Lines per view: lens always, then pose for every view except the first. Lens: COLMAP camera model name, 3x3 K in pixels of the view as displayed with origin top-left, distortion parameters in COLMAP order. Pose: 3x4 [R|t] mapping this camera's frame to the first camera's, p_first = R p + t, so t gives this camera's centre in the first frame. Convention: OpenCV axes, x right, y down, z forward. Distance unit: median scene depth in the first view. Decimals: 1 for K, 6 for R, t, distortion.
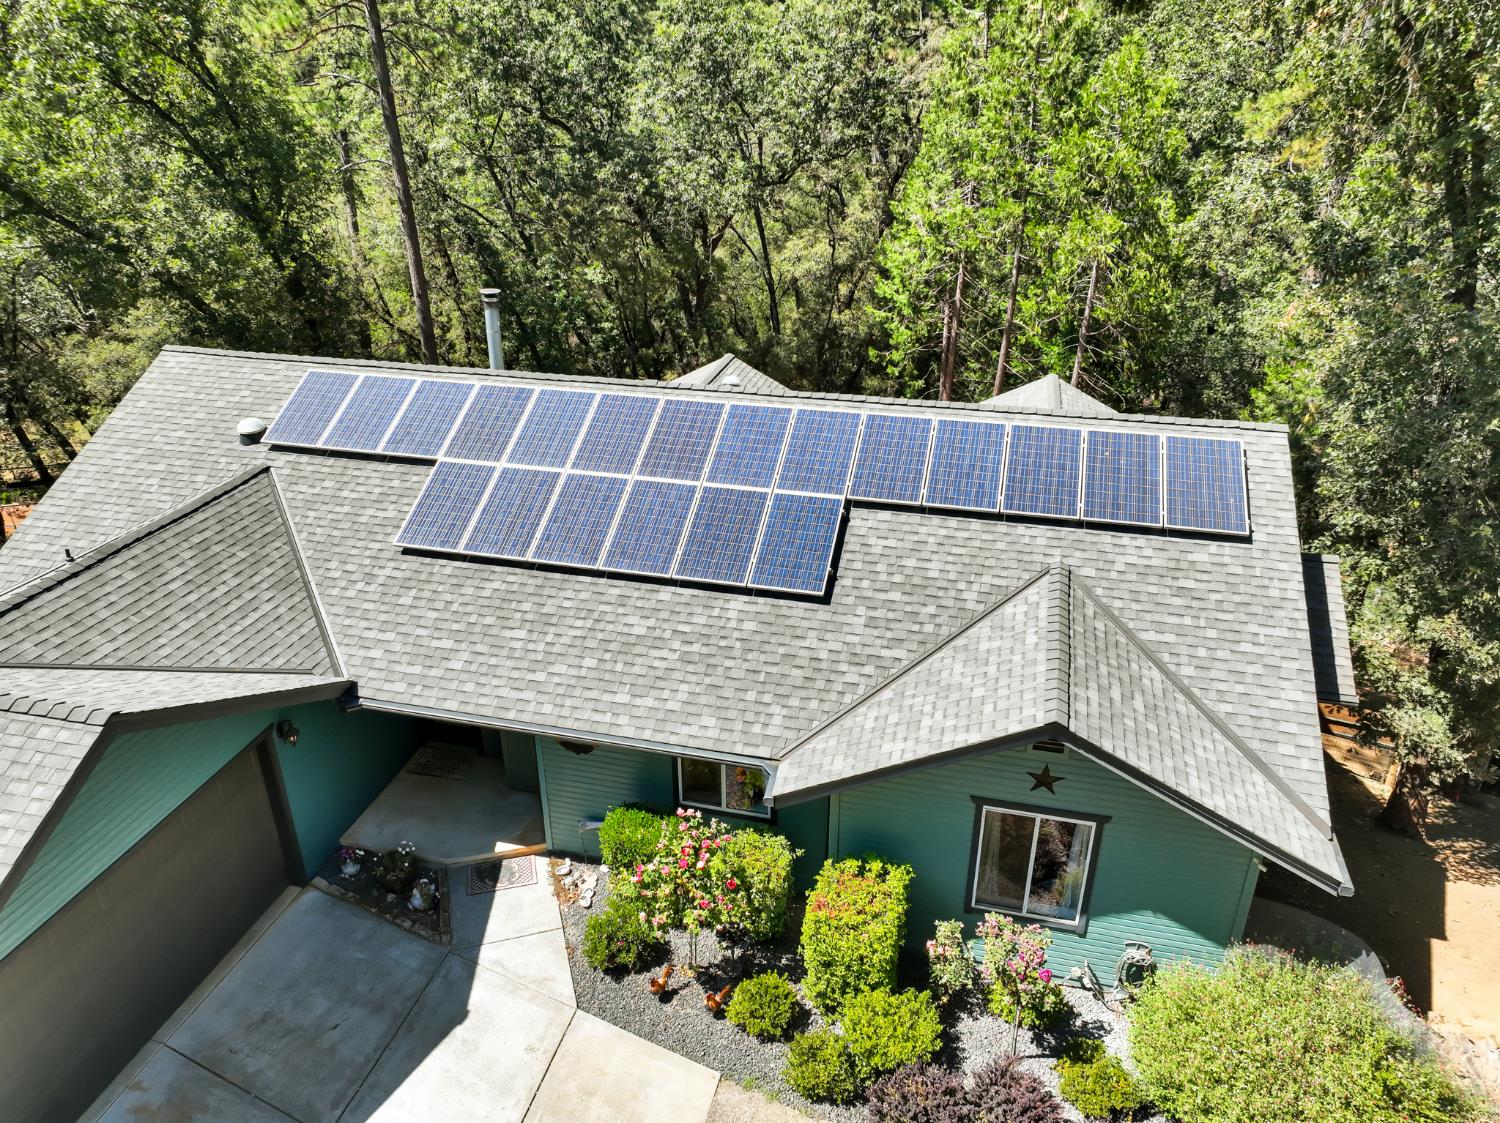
lens RADIAL K [[1039.8, 0, 748.3], [0, 1039.8, 568.3], [0, 0, 1]] dist [0.003554, 0.027150]
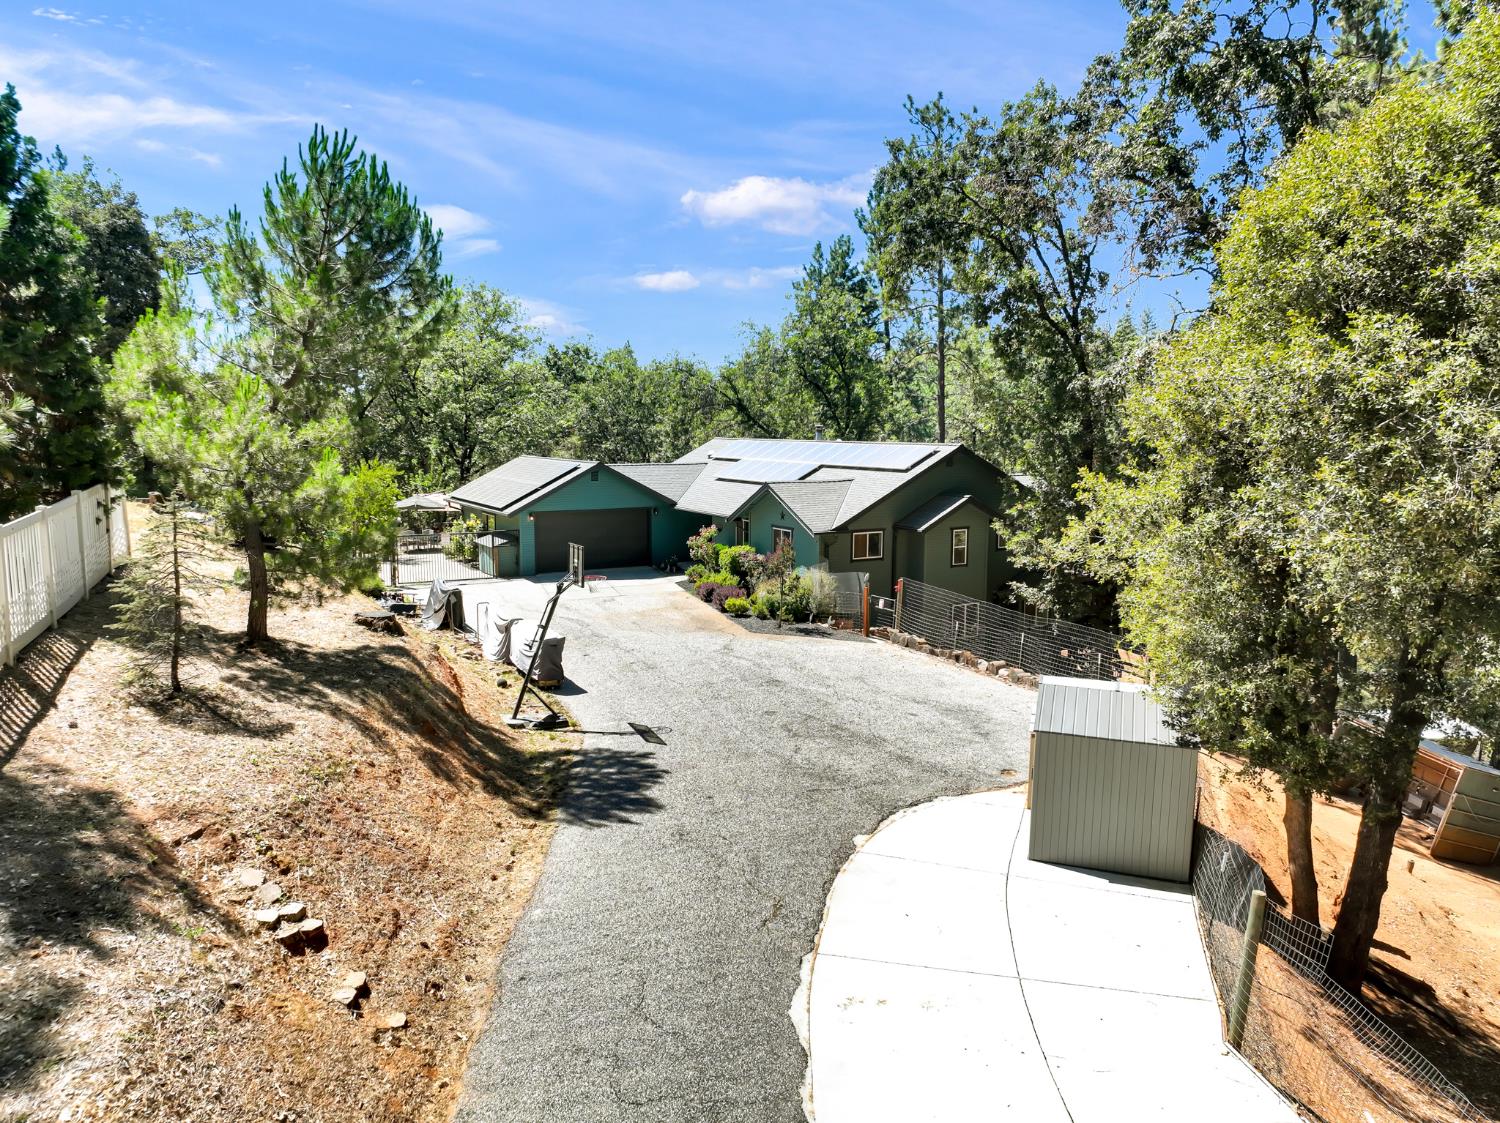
lens RADIAL K [[1039.8, 0, 748.3], [0, 1039.8, 568.3], [0, 0, 1]] dist [0.003554, 0.027150]
pose [[0.690159, 0.109037, -0.715396, 2.114425], [-0.328669, 0.927970, -0.175638, 0.792052], [0.644715, 0.356346, 0.676284, -0.966822]]
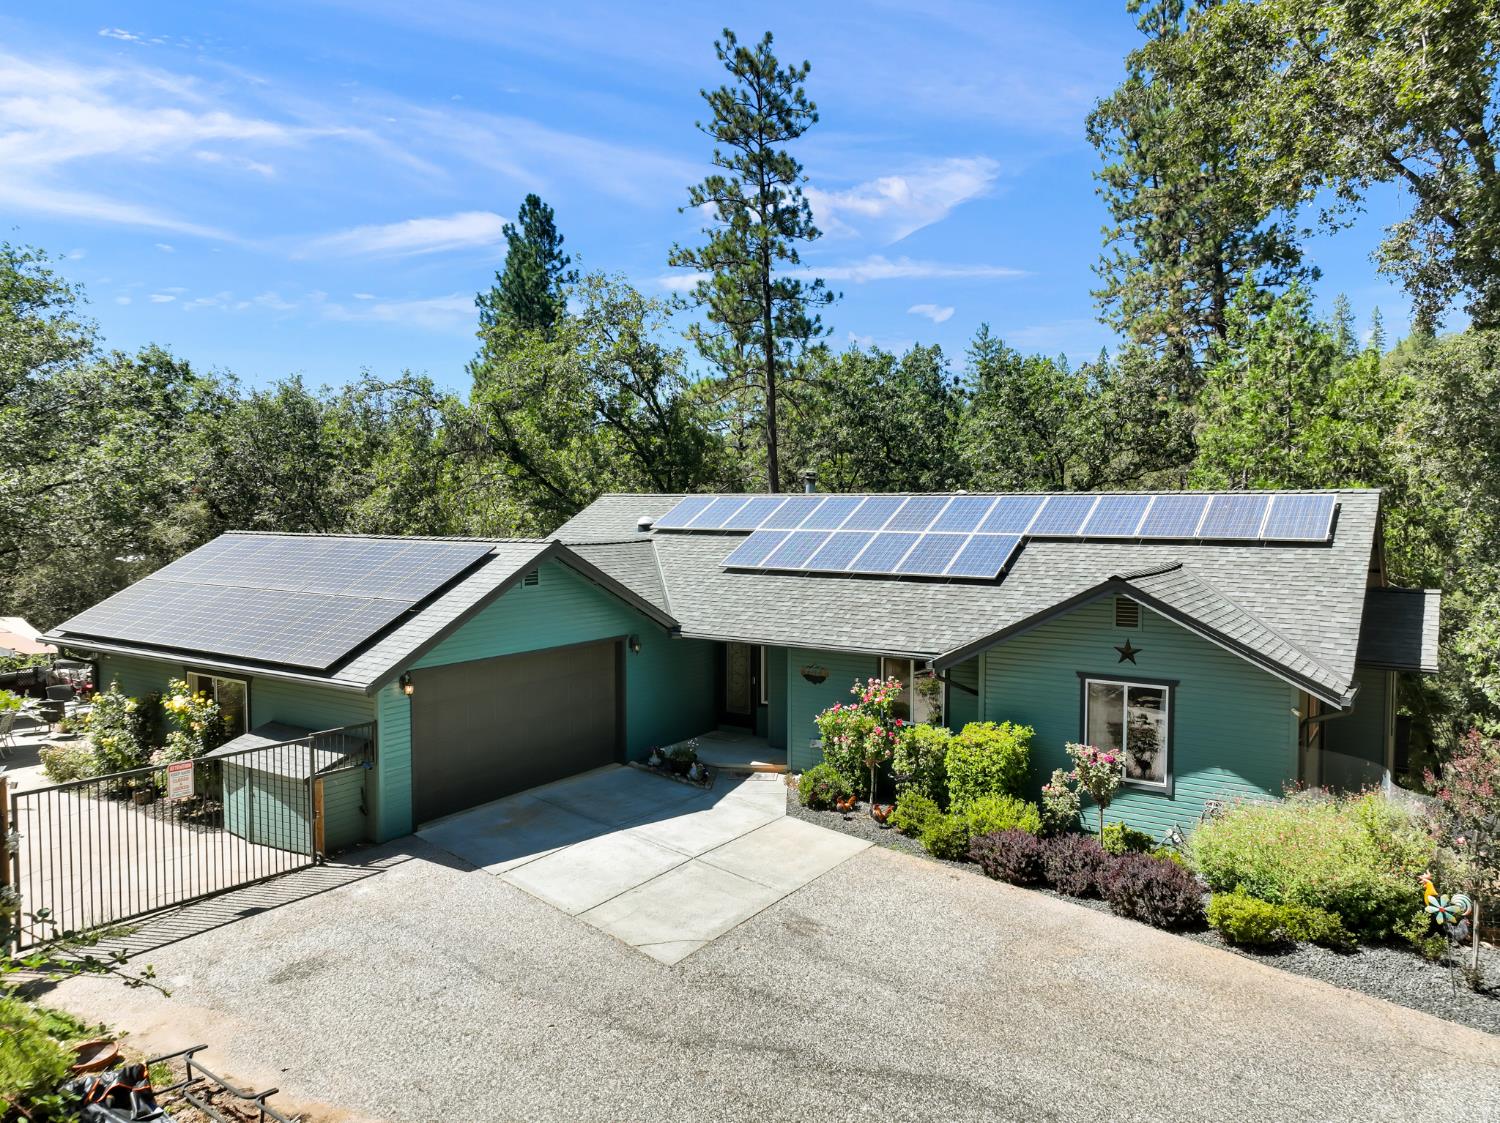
lens RADIAL K [[1039.8, 0, 748.3], [0, 1039.8, 568.3], [0, 0, 1]] dist [0.003554, 0.027150]
pose [[0.942882, 0.025600, -0.332142, 0.224933], [-0.150608, 0.922087, -0.356473, 0.566702], [0.297138, 0.386135, 0.873275, -0.342088]]
